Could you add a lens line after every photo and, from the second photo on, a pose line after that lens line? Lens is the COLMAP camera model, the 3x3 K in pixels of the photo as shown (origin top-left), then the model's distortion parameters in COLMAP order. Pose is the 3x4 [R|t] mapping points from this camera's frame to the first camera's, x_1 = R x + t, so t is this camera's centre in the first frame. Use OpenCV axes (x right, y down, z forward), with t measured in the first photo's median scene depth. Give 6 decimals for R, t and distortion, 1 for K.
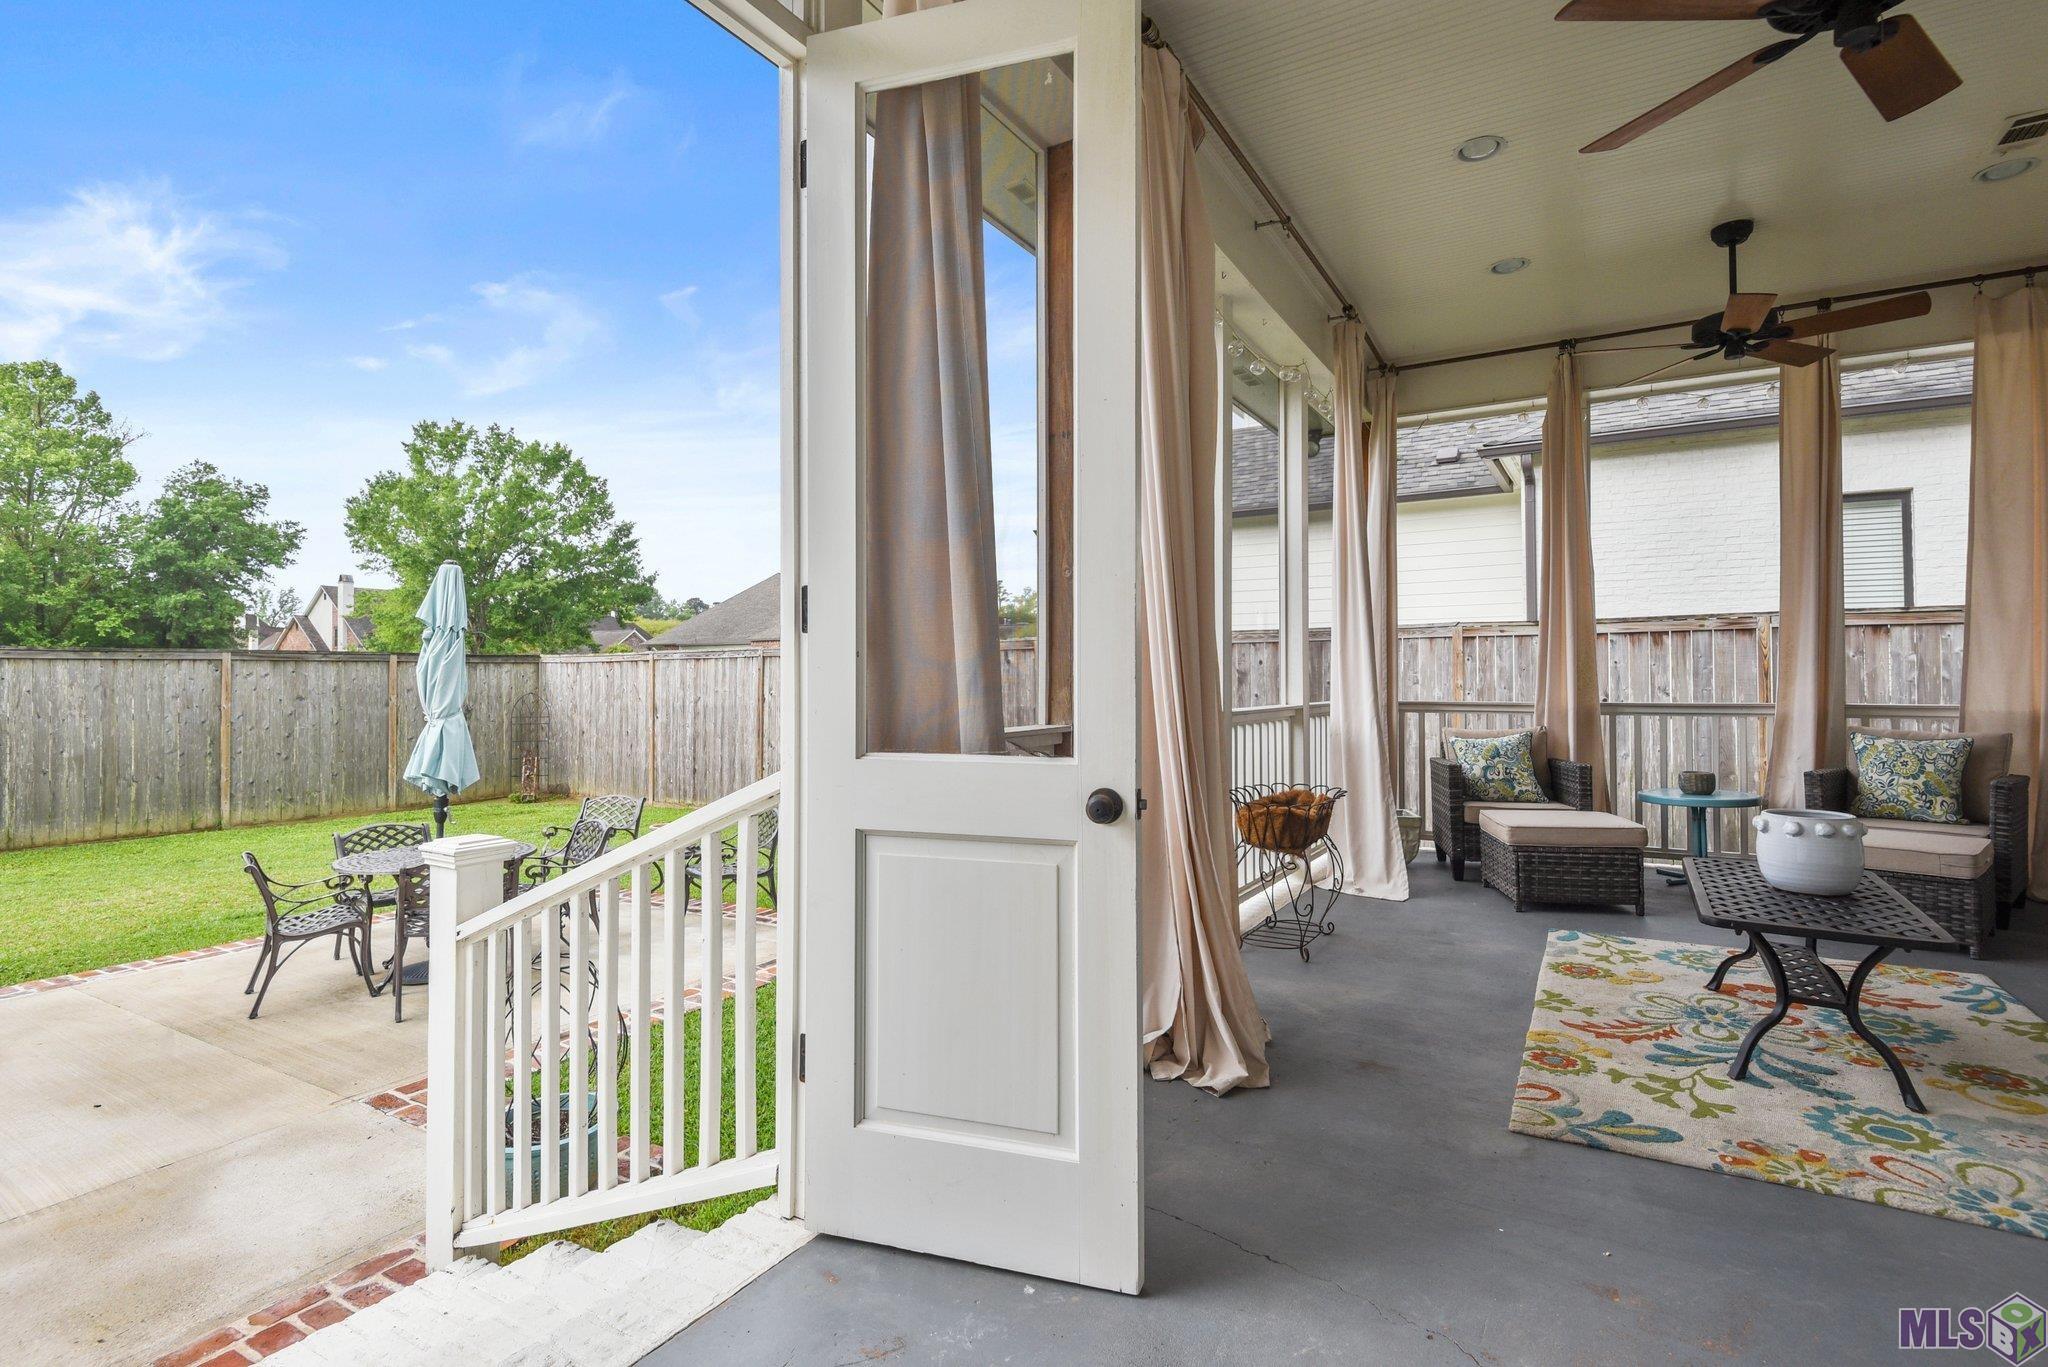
lens RADIAL K [[970.2, 0, 1027.2], [0, 970.2, 624.4], [0, 0, 1]] dist [0.031250, -0.018299]
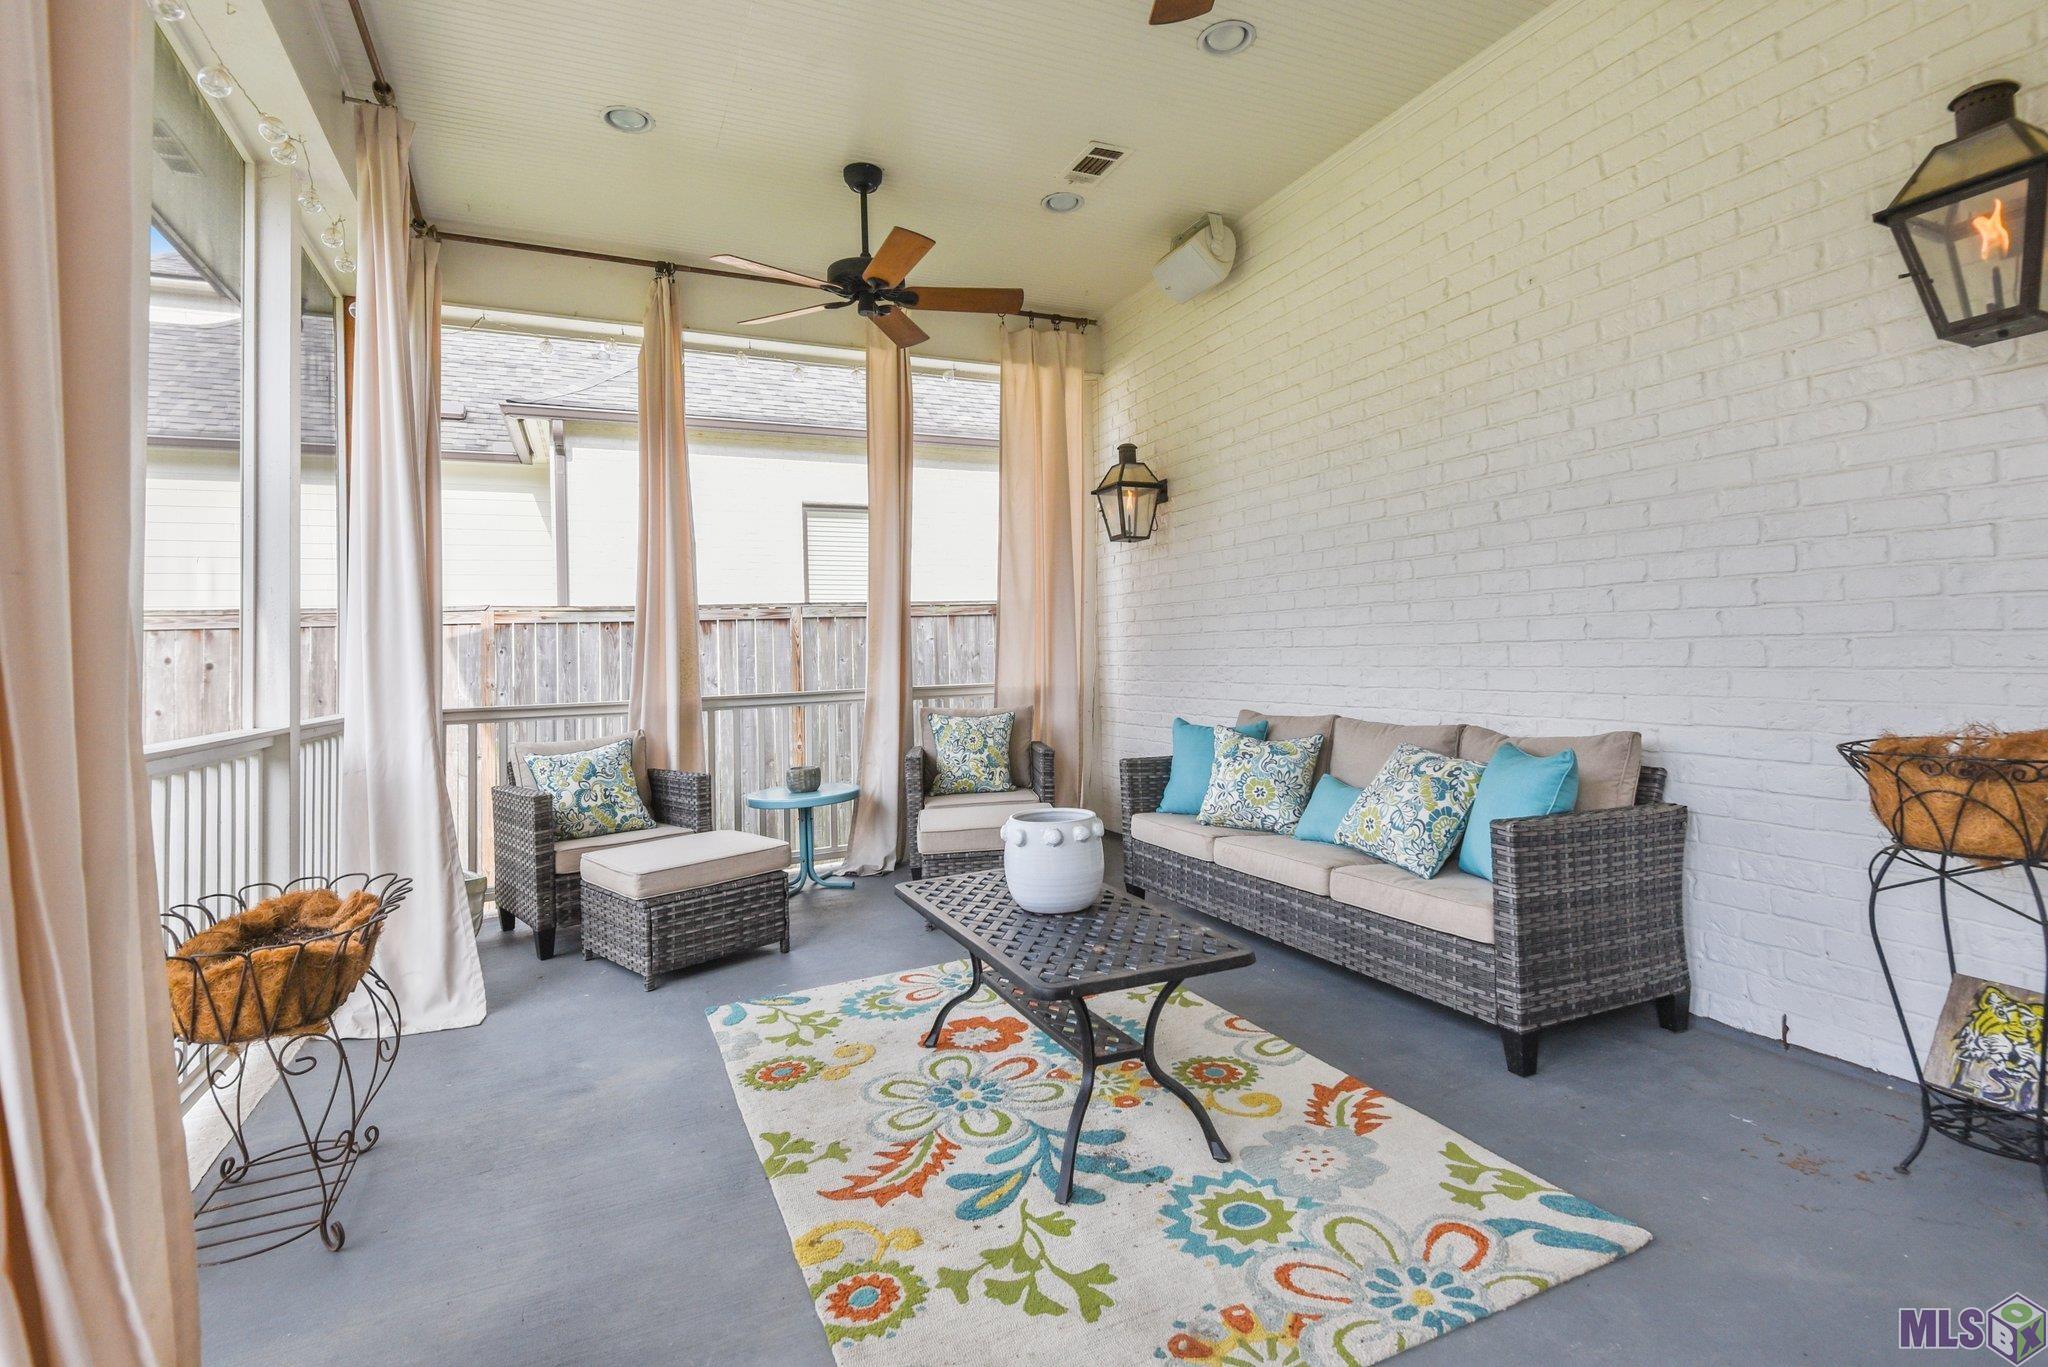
lens RADIAL K [[970.2, 0, 1027.2], [0, 970.2, 624.4], [0, 0, 1]] dist [0.031250, -0.018299]
pose [[0.564861, 0.013080, 0.825083, 0.055621], [-0.015028, 0.999872, -0.005562, 0.020795], [-0.825049, -0.009257, 0.564985, 0.346412]]
